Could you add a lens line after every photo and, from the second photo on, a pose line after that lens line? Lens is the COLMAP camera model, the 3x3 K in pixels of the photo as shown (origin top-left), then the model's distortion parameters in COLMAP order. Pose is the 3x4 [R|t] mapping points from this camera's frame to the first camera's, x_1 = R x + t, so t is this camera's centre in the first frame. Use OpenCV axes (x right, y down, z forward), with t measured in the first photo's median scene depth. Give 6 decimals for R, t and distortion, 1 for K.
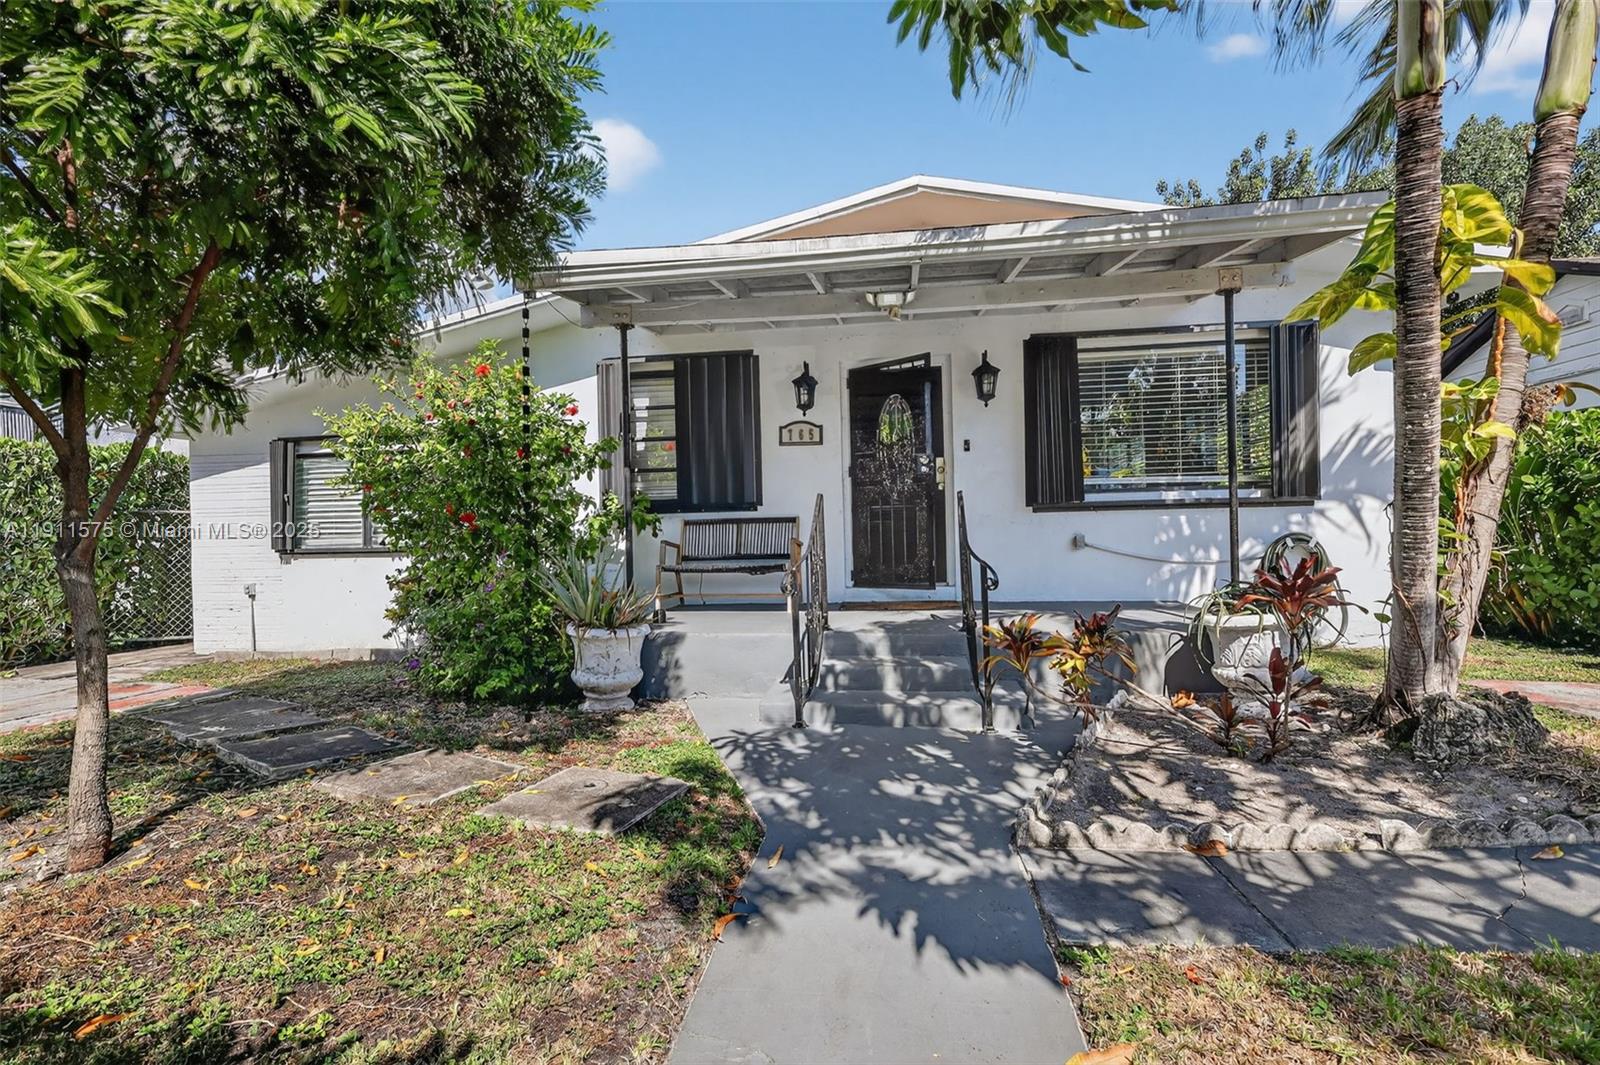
lens RADIAL K [[741.8, 0, 801.7], [0, 741.8, 523.3], [0, 0, 1]] dist [0.000125, 0.000853]
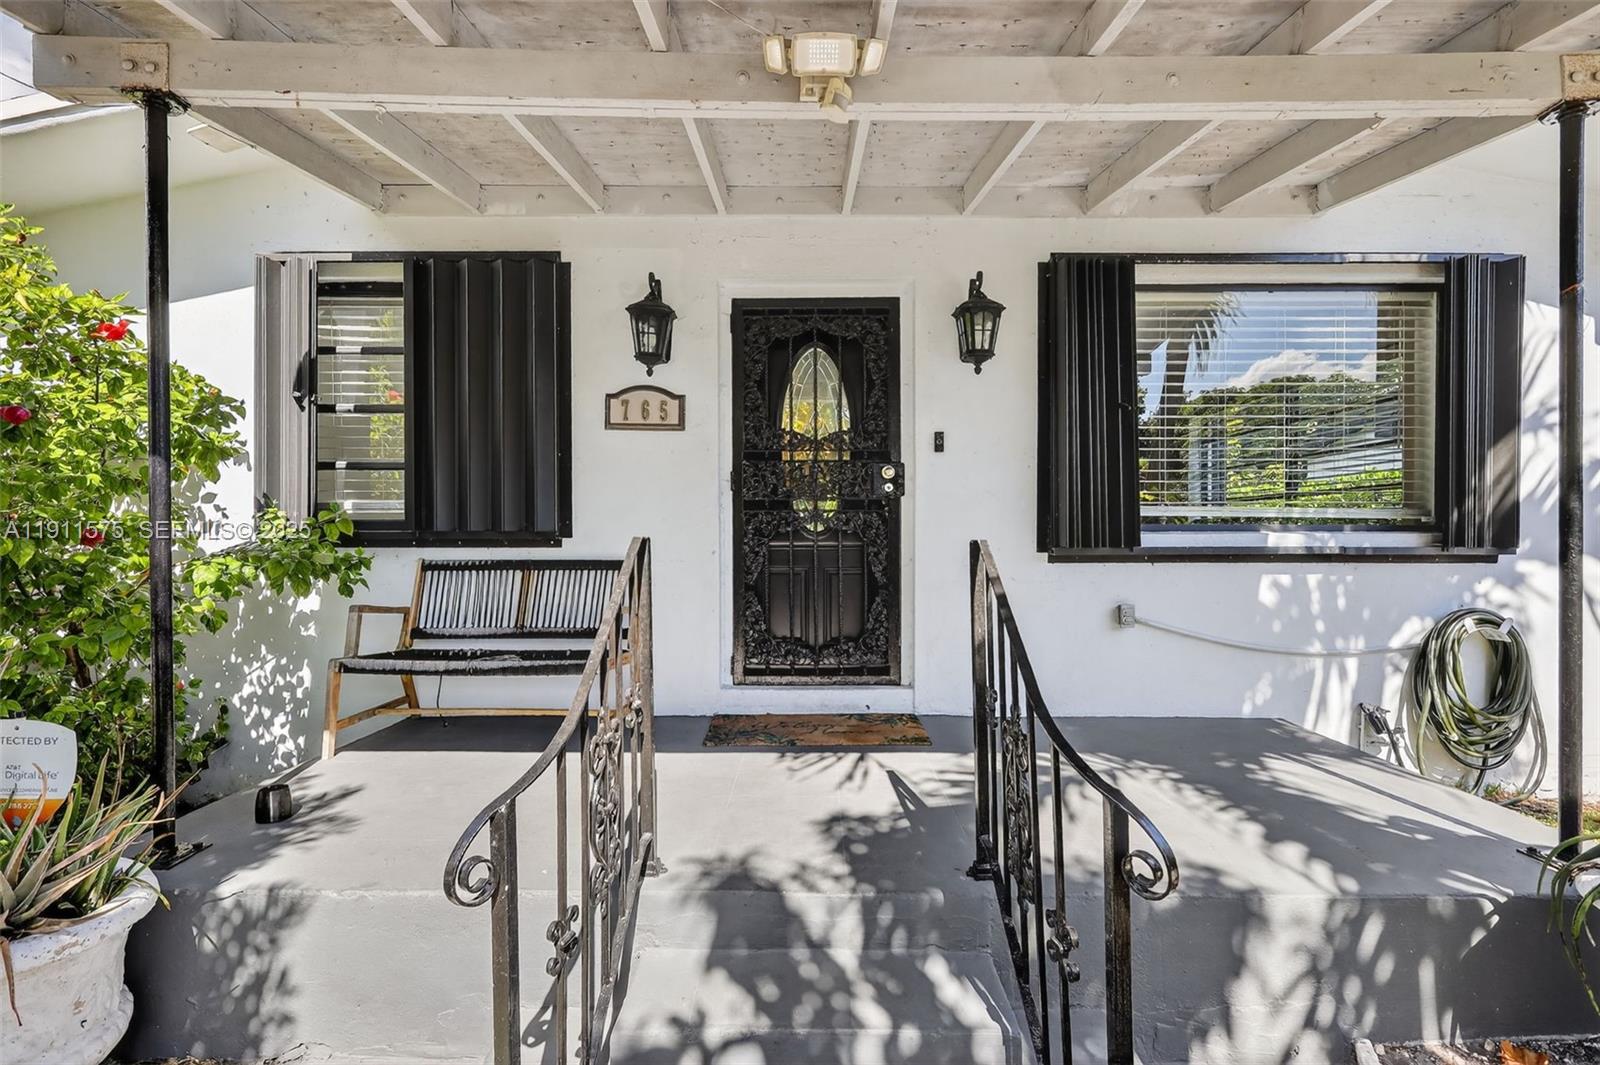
lens RADIAL K [[741.8, 0, 801.7], [0, 741.8, 523.3], [0, 0, 1]] dist [0.000125, 0.000853]
pose [[0.991088, 0.024635, 0.130913, 0.044869], [-0.023709, 0.999682, -0.008627, -0.034539], [-0.131083, 0.005446, 0.991356, 0.445920]]
